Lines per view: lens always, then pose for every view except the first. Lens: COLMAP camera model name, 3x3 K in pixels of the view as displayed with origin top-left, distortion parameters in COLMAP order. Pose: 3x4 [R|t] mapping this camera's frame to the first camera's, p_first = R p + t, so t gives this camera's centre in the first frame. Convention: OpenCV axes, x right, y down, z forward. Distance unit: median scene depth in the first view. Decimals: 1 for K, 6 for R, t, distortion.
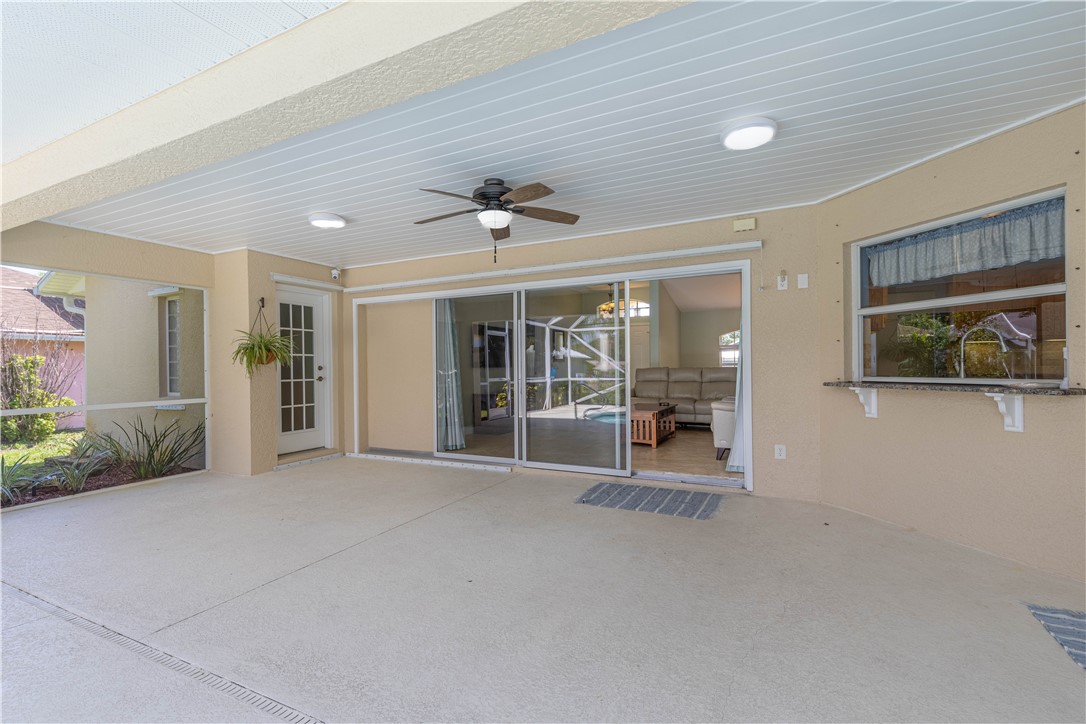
lens RADIAL K [[480.0, 0, 548.0], [0, 480.0, 367.7], [0, 0, 1]] dist [-0.000806, -0.000383]
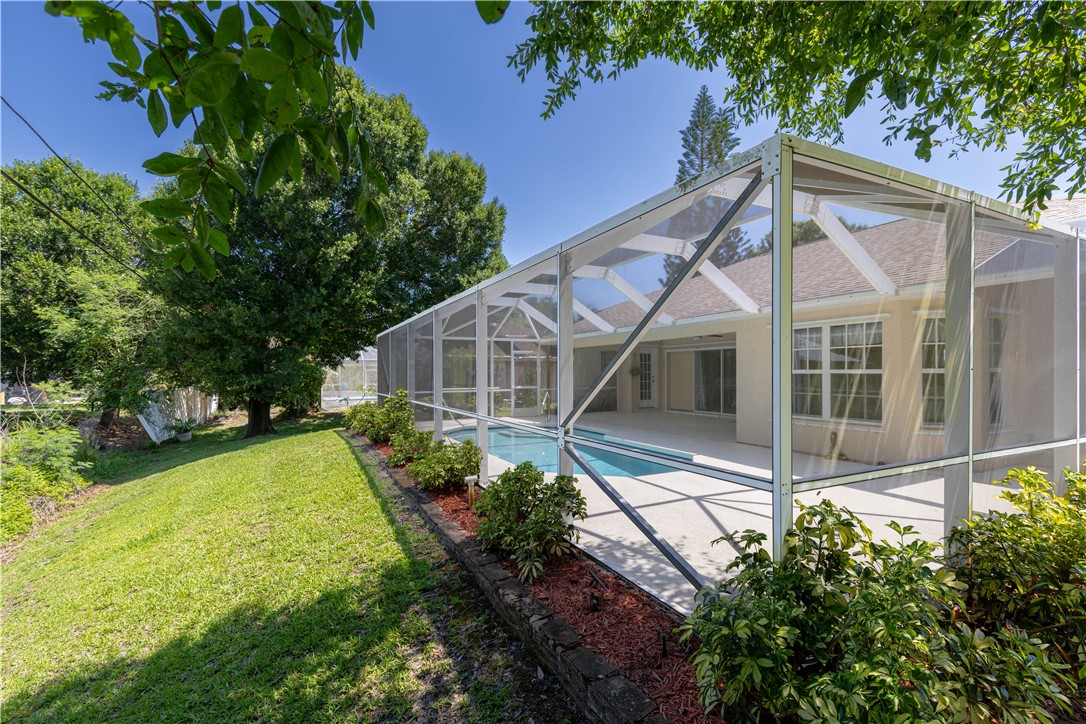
lens RADIAL K [[490.4, 0, 549.6], [0, 490.4, 374.1], [0, 0, 1]] dist [-0.000010, -0.000586]
pose [[0.797234, 0.008718, -0.603607, 0.724572], [-0.004265, 0.999952, 0.008810, -0.037598], [0.603655, -0.004449, 0.797233, -1.546774]]
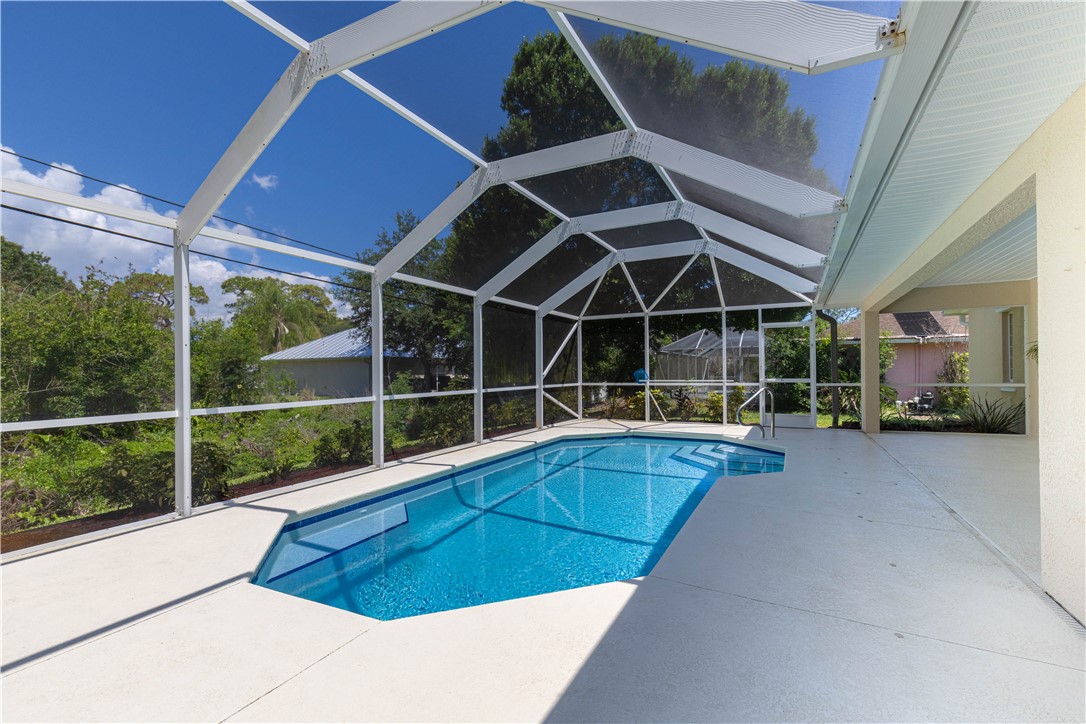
lens RADIAL K [[487.0, 0, 547.2], [0, 487.0, 370.8], [0, 0, 1]] dist [0.002206, -0.000086]
pose [[-0.018996, 0.011931, -0.999748, 0.686811], [0.009575, 0.999885, 0.011751, -0.003684], [0.999774, -0.009349, -0.019108, -0.341598]]
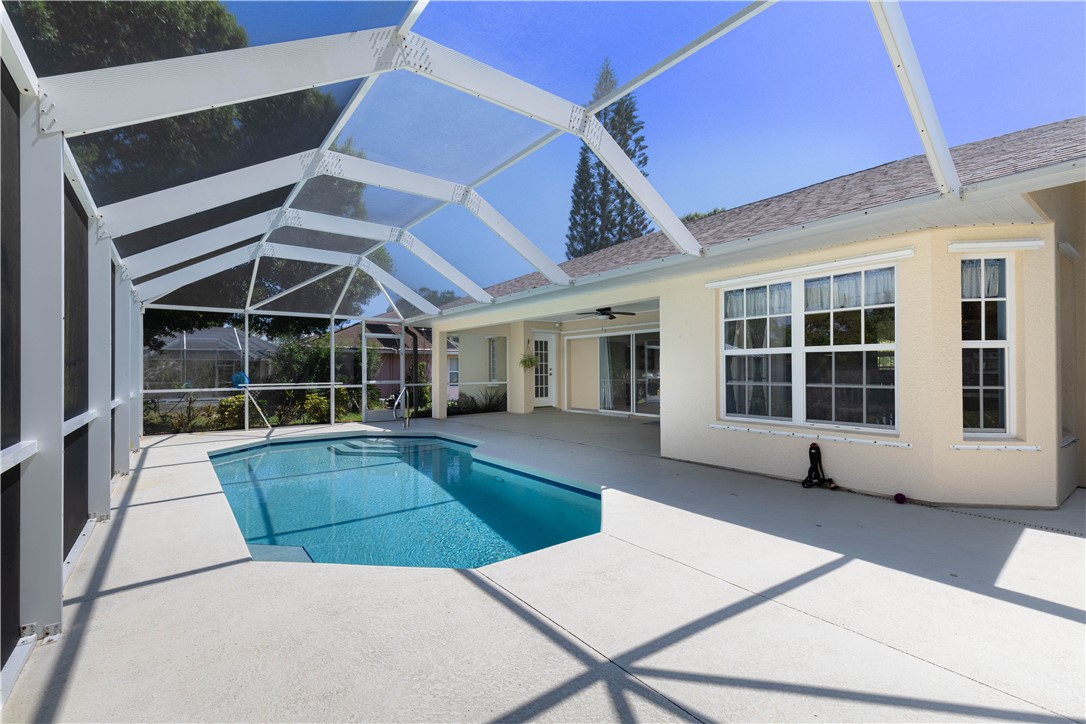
lens RADIAL K [[487.0, 0, 547.2], [0, 487.0, 370.8], [0, 0, 1]] dist [0.002206, -0.000086]
pose [[0.894307, 0.006330, -0.447410, 0.514858], [-0.004990, 0.999979, 0.004175, -0.001605], [0.447427, -0.001501, 0.894319, -1.012818]]
